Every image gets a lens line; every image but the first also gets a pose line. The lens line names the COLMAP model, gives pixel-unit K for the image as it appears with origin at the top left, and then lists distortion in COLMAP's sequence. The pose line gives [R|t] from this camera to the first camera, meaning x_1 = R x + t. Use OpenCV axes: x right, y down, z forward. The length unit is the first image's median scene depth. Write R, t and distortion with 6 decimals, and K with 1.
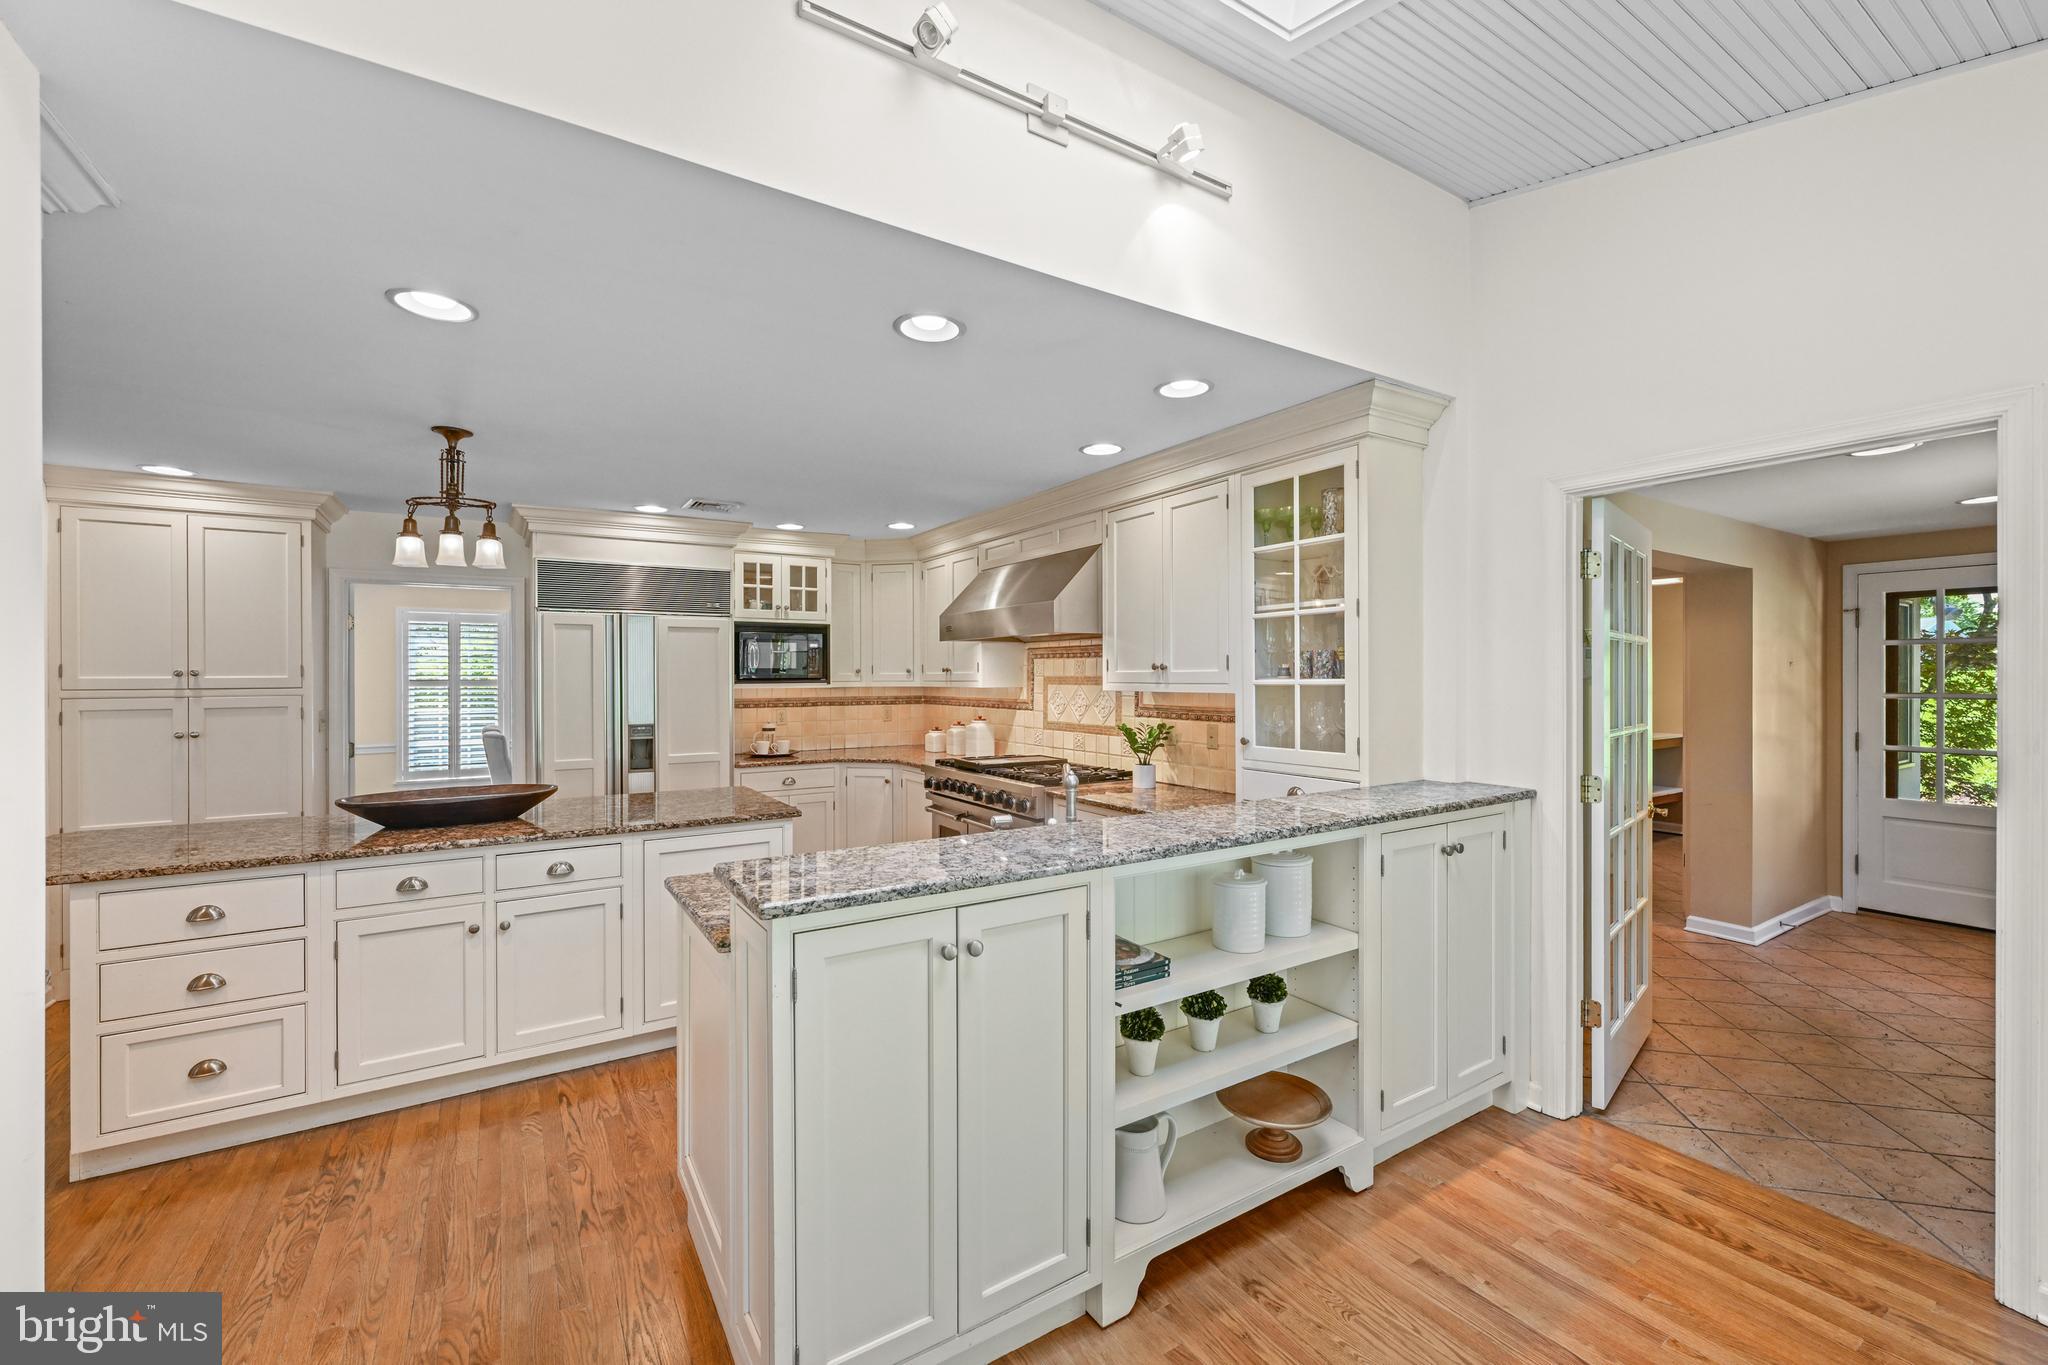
lens RADIAL K [[825.0, 0, 1024.6], [0, 825.0, 679.6], [0, 0, 1]] dist [-0.002420, 0.000339]
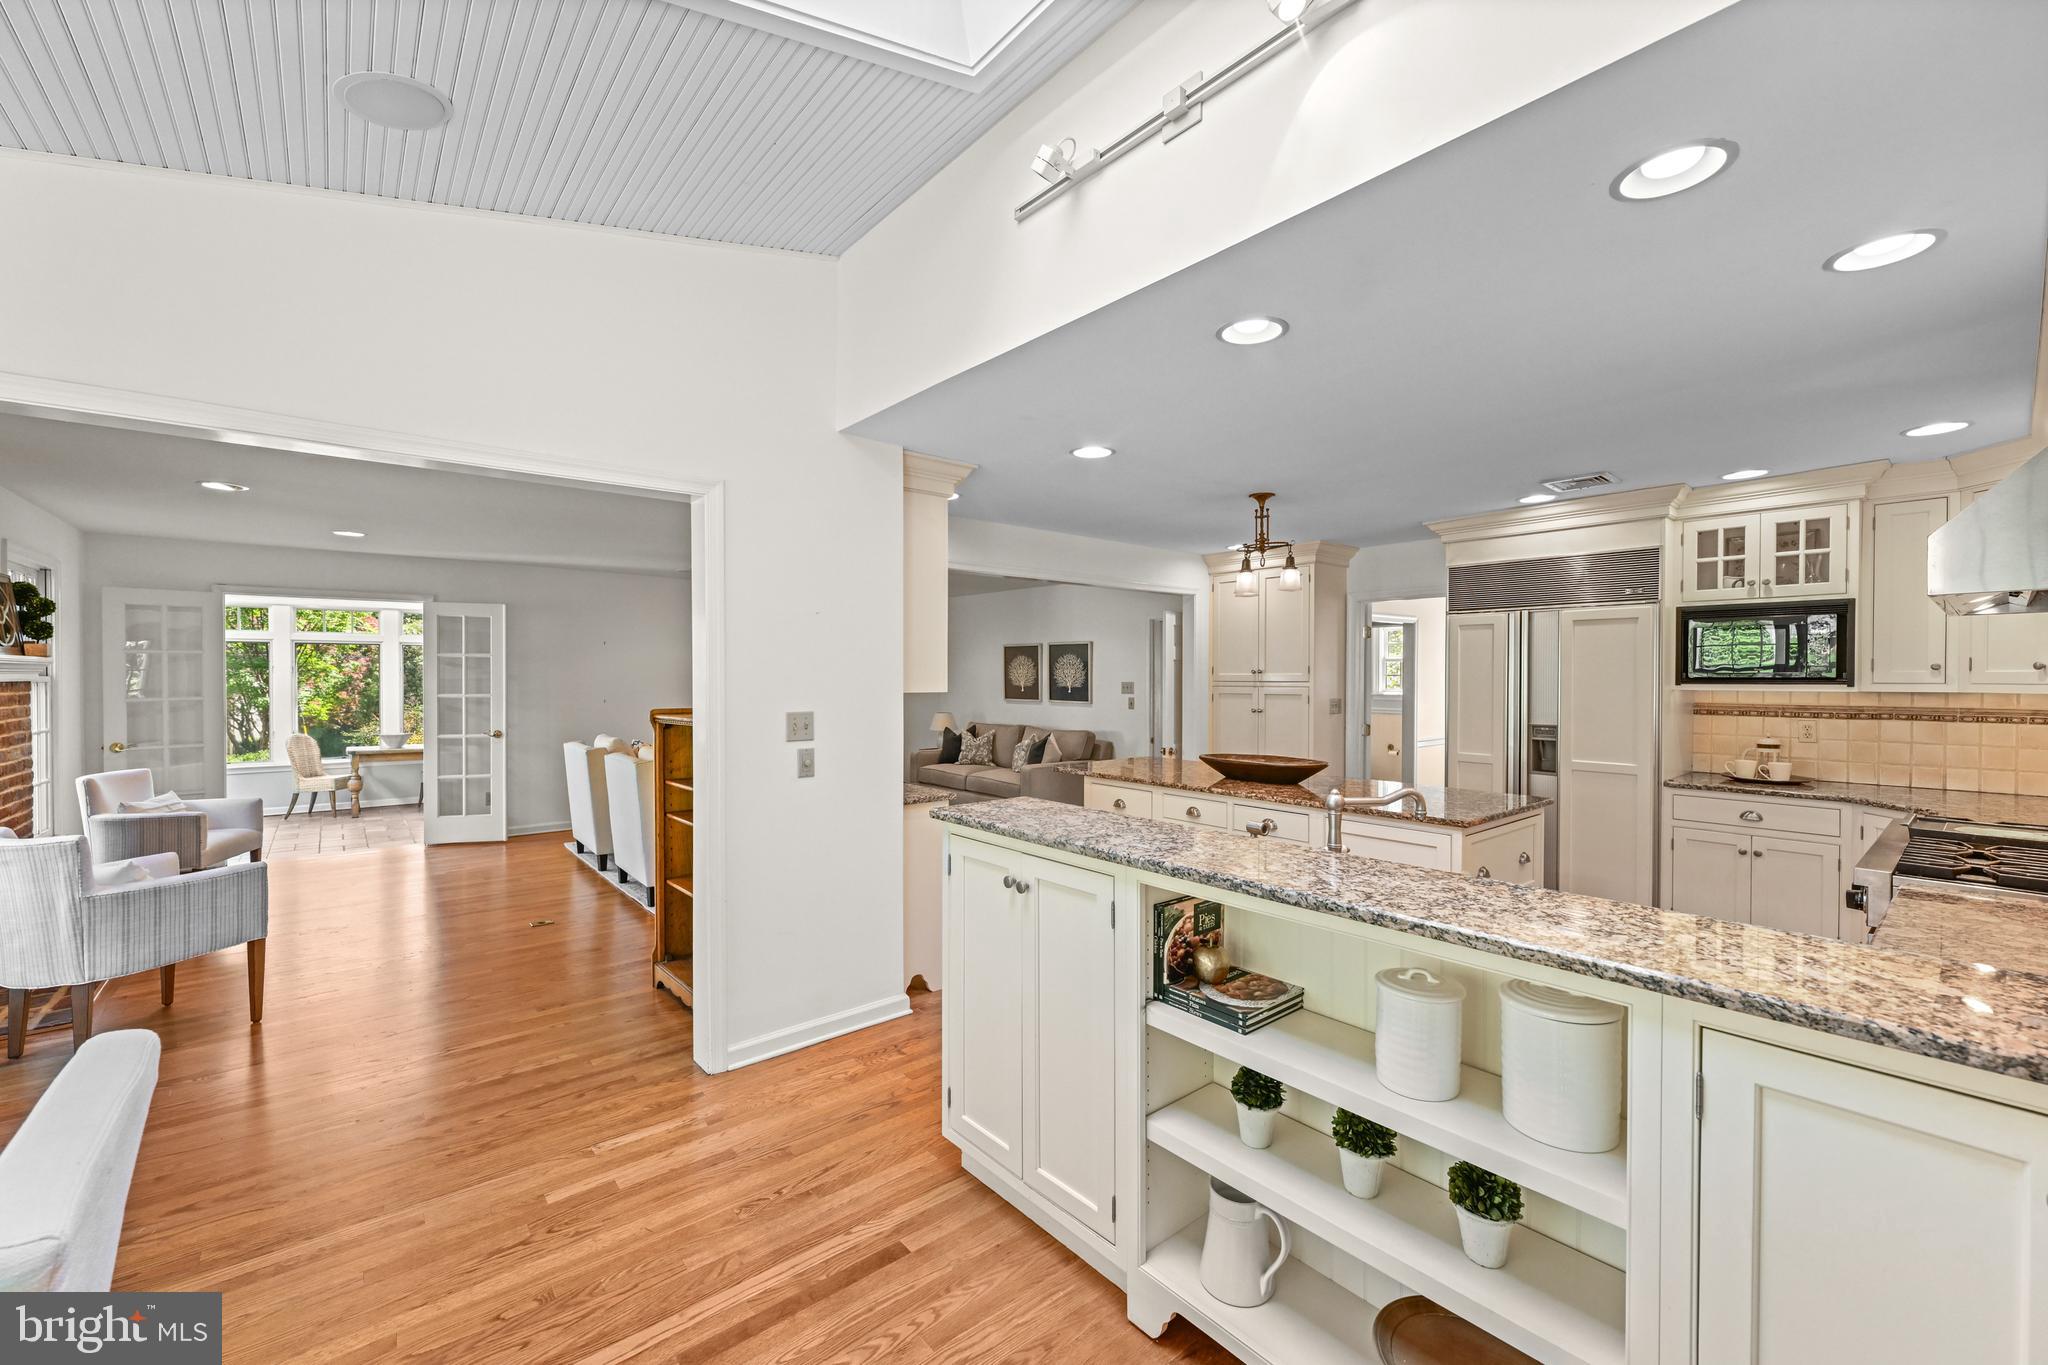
lens RADIAL K [[825.0, 0, 1015.7], [0, 825.0, 683.2], [0, 0, 1]] dist [-0.002420, 0.000339]
pose [[0.124833, 0.013145, -0.992091, 0.407484], [-0.005862, 0.999905, 0.012511, -0.002383], [0.992160, 0.004254, 0.124898, 0.279318]]
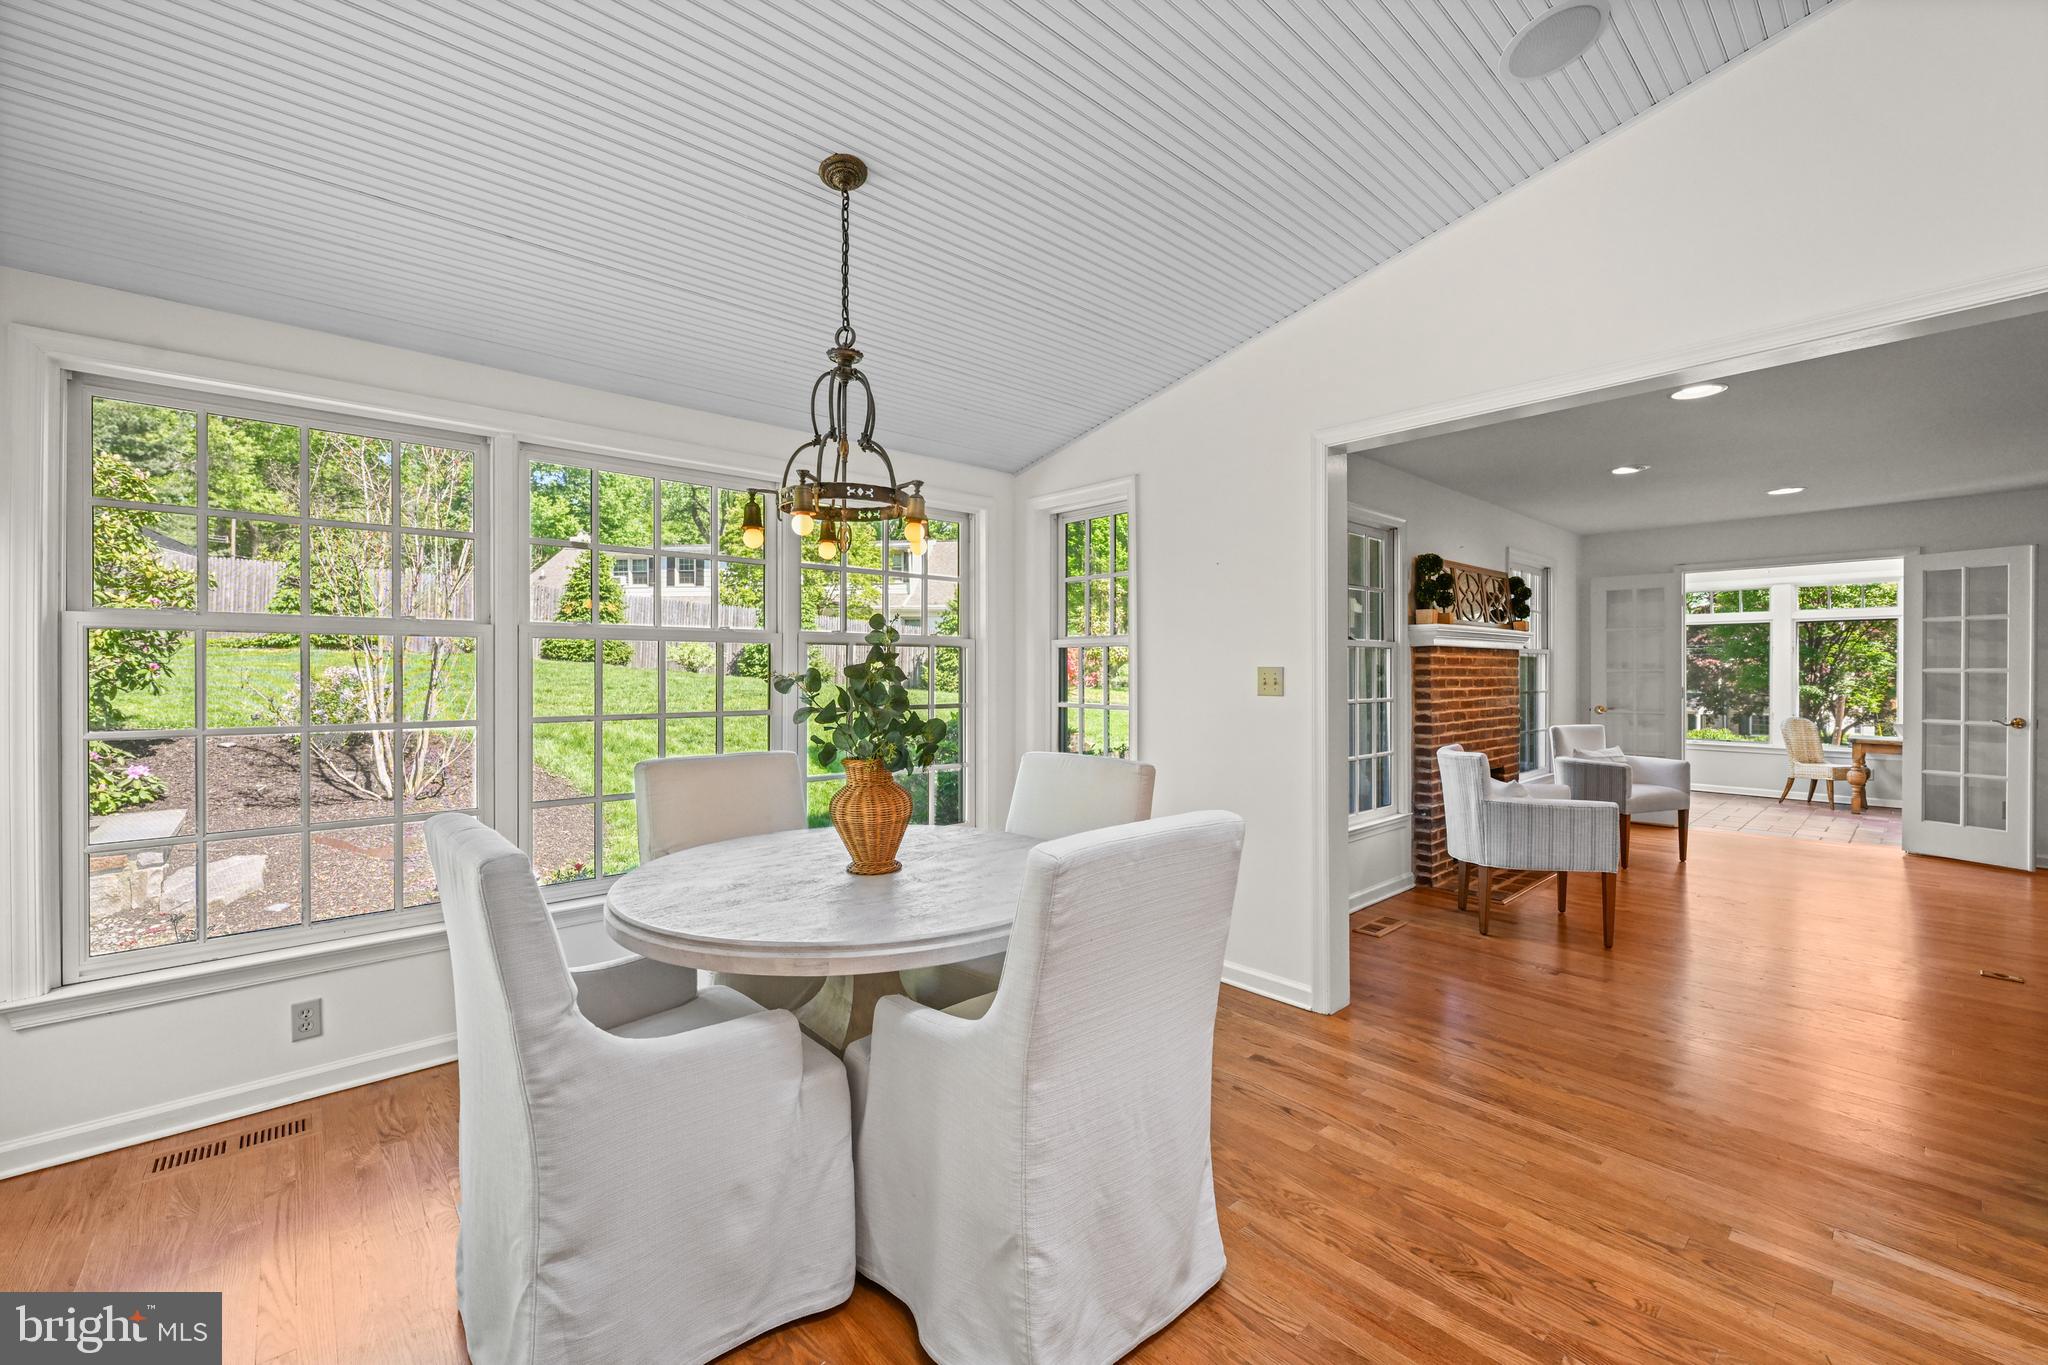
lens RADIAL K [[825.0, 0, 1021.6], [0, 825.0, 672.5], [0, 0, 1]] dist [-0.002420, 0.000339]
pose [[-0.987533, 0.002216, -0.157394, 0.296291], [0.001353, 0.999983, 0.005588, 0.036586], [0.157403, 0.005305, -0.987520, 0.396293]]
